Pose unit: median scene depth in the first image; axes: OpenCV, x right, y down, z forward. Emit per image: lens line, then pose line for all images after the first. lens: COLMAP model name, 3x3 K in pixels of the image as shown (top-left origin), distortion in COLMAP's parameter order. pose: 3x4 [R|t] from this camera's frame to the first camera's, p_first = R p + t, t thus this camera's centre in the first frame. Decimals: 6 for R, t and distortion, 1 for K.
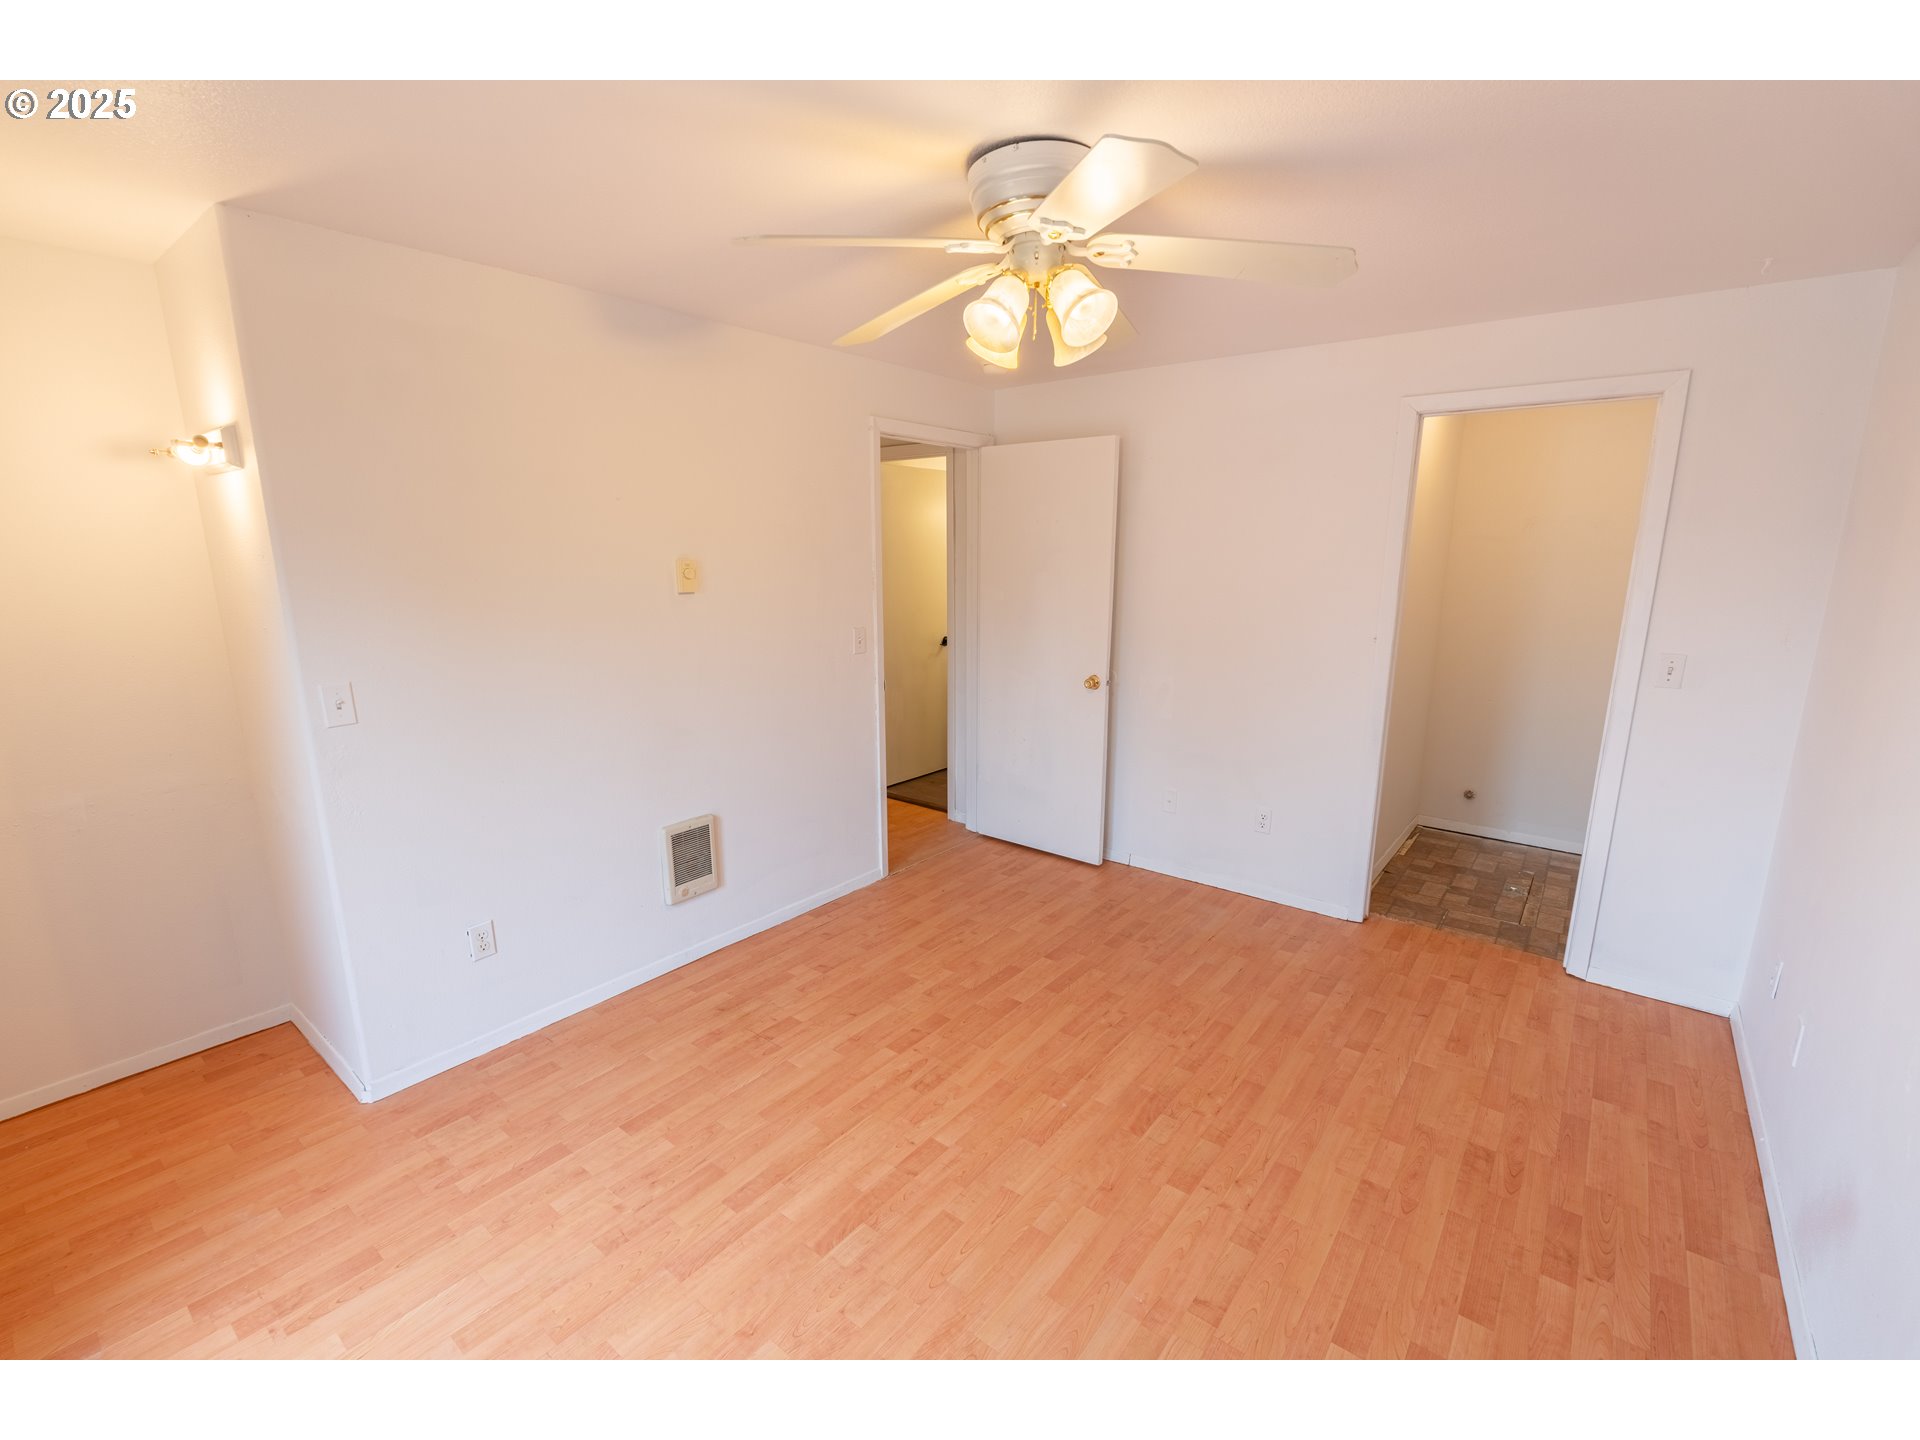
lens RADIAL K [[839.7, 0, 954.5], [0, 839.7, 733.6], [0, 0, 1]] dist [-0.011481, 0.000883]
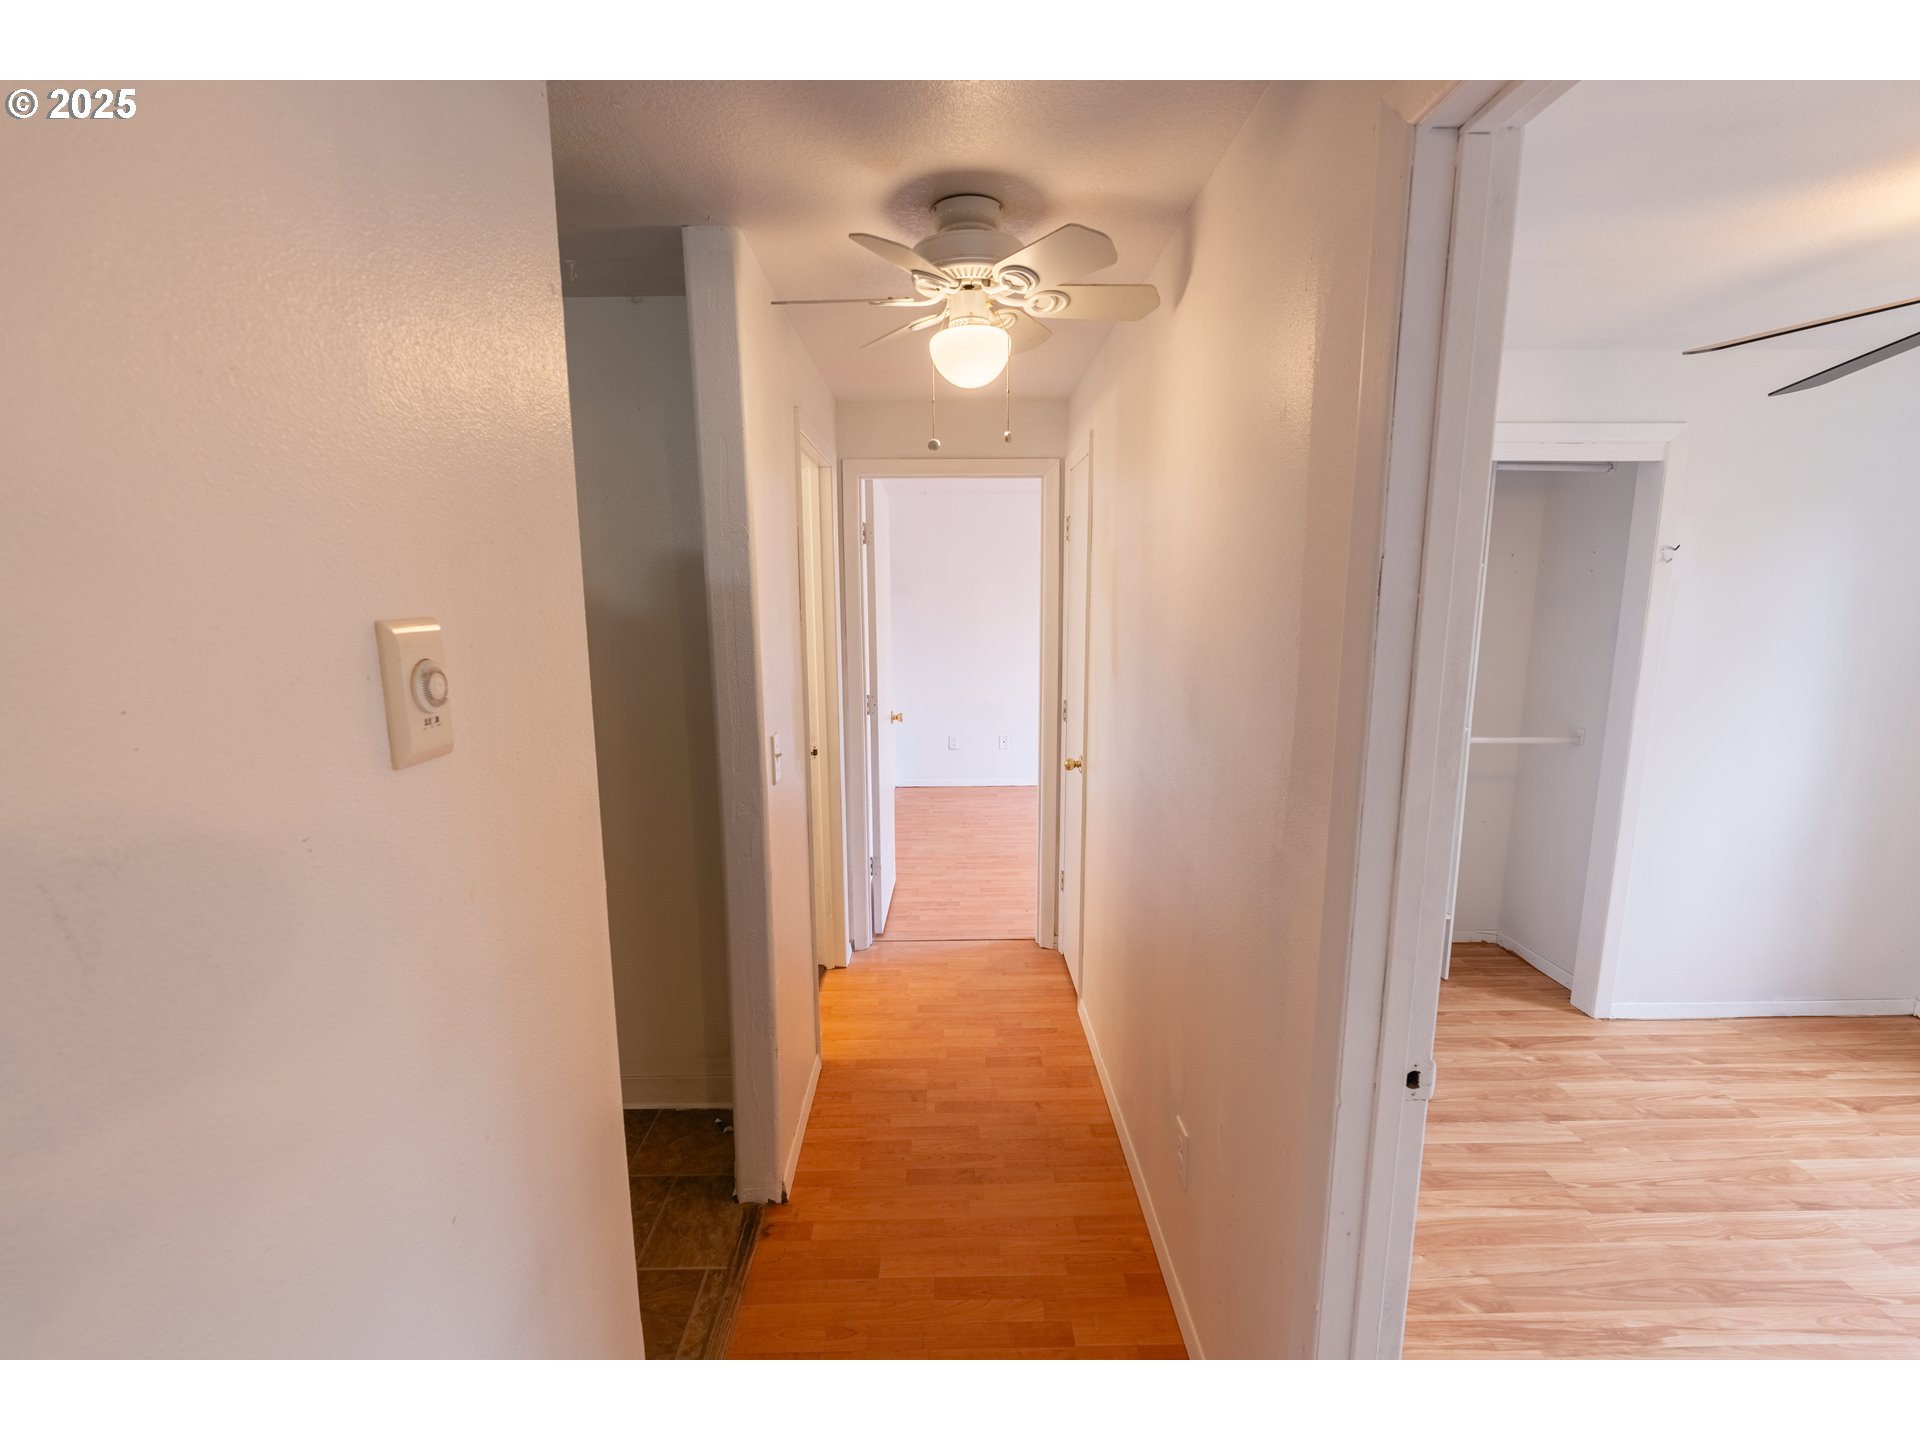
lens RADIAL K [[839.7, 0, 954.5], [0, 839.7, 733.6], [0, 0, 1]] dist [-0.011481, 0.000883]
pose [[-0.629134, -0.124804, 0.767212, -1.187633], [0.172673, 0.939924, 0.294495, -0.568460], [-0.757875, 0.317754, -0.569788, 2.536748]]
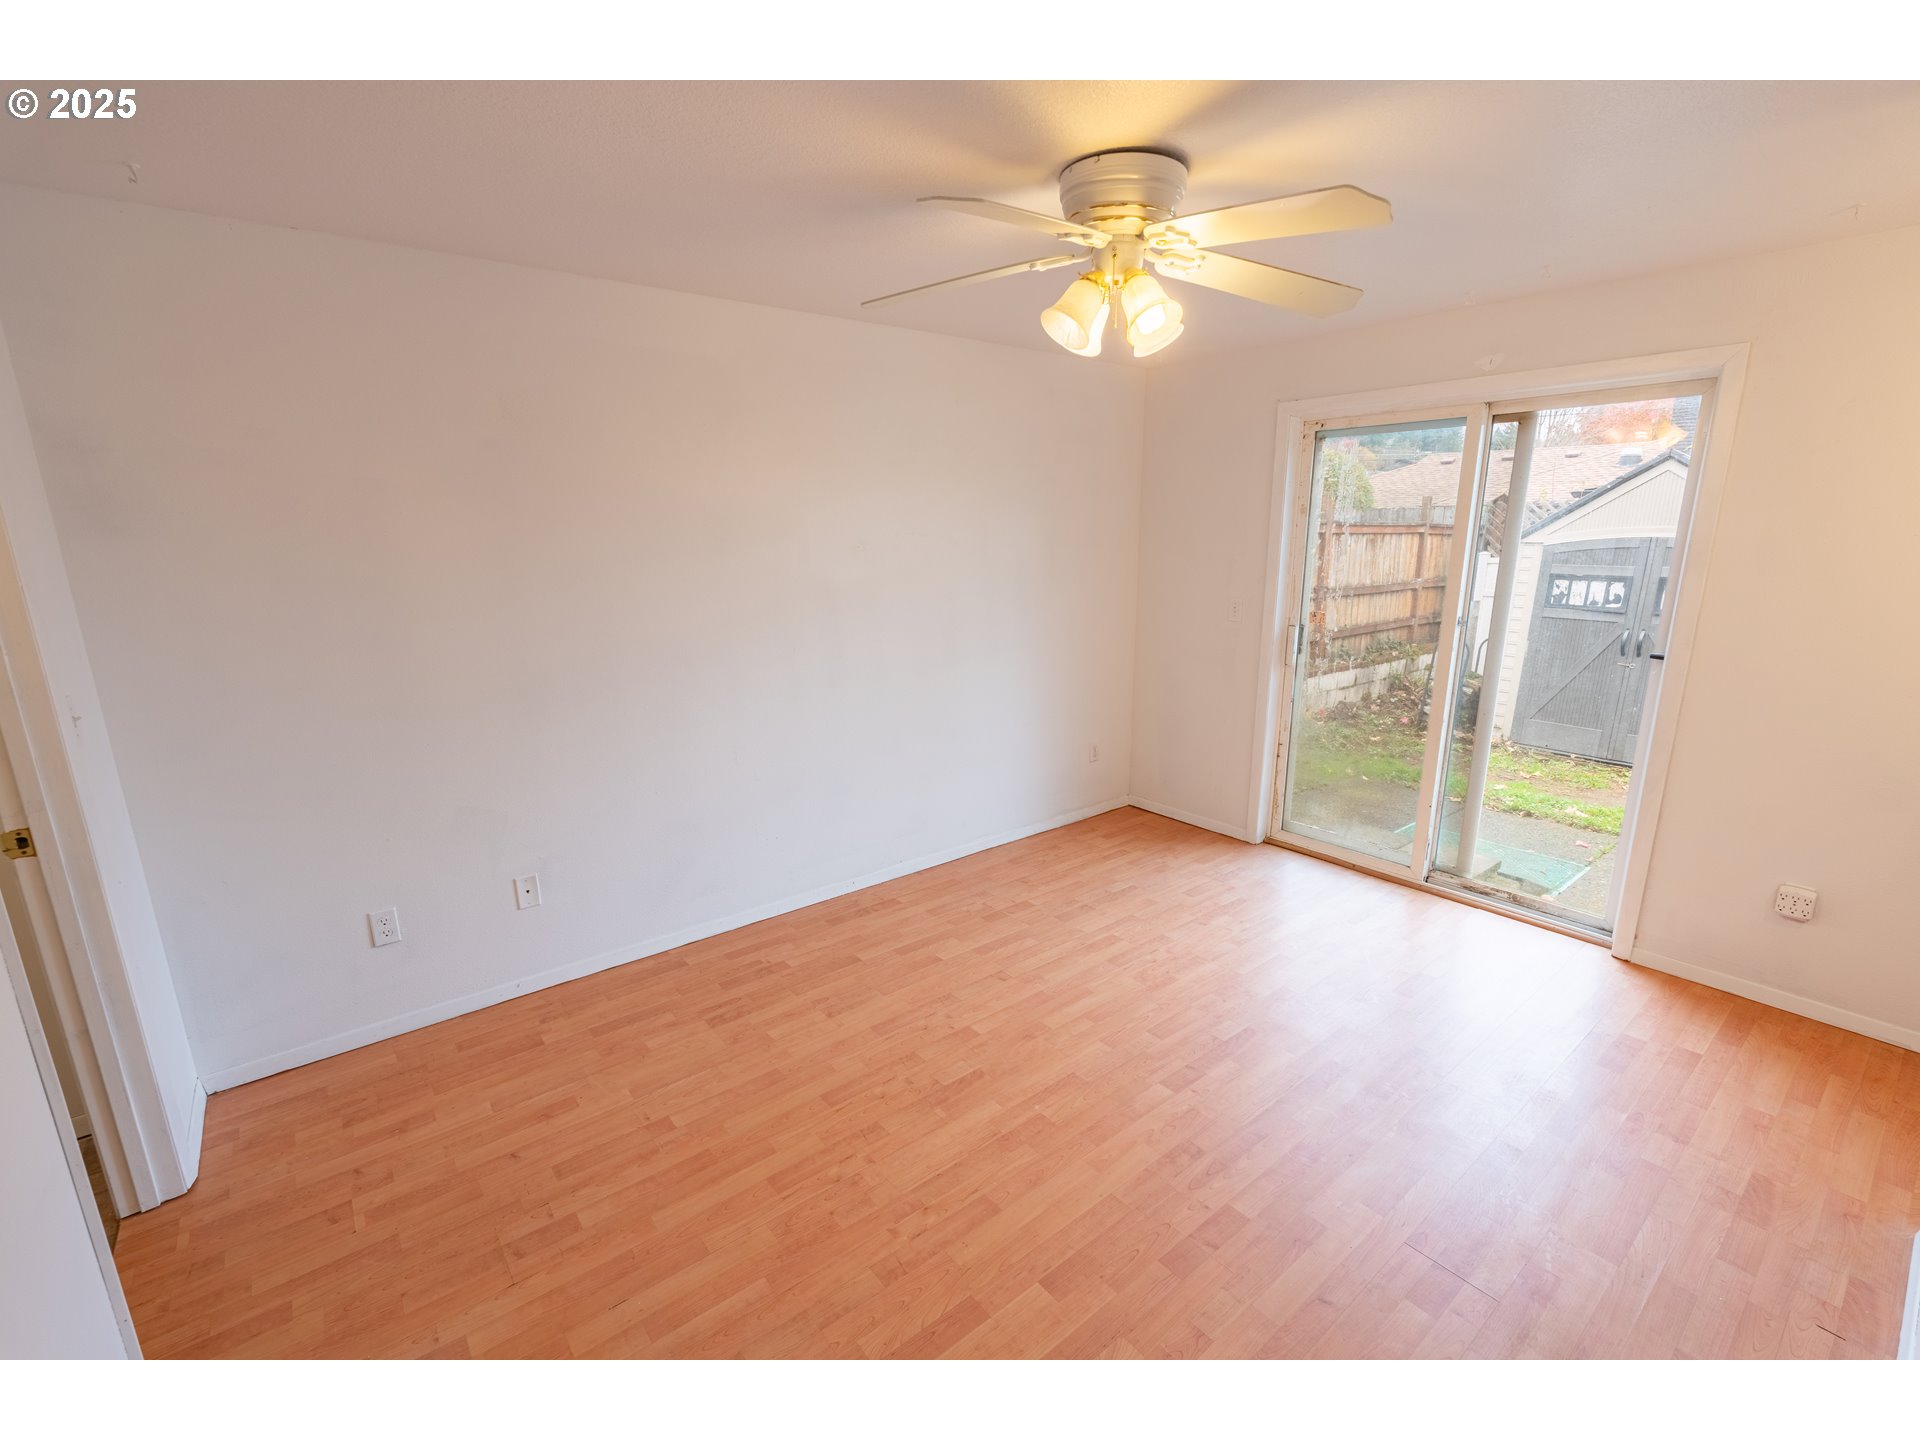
lens RADIAL K [[839.7, 0, 954.5], [0, 839.7, 733.6], [0, 0, 1]] dist [-0.011481, 0.000883]
pose [[-0.974514, -0.044155, 0.219939, 0.028718], [0.058263, 0.896973, 0.438230, -0.359078], [-0.216630, 0.439875, -0.871540, 1.615643]]
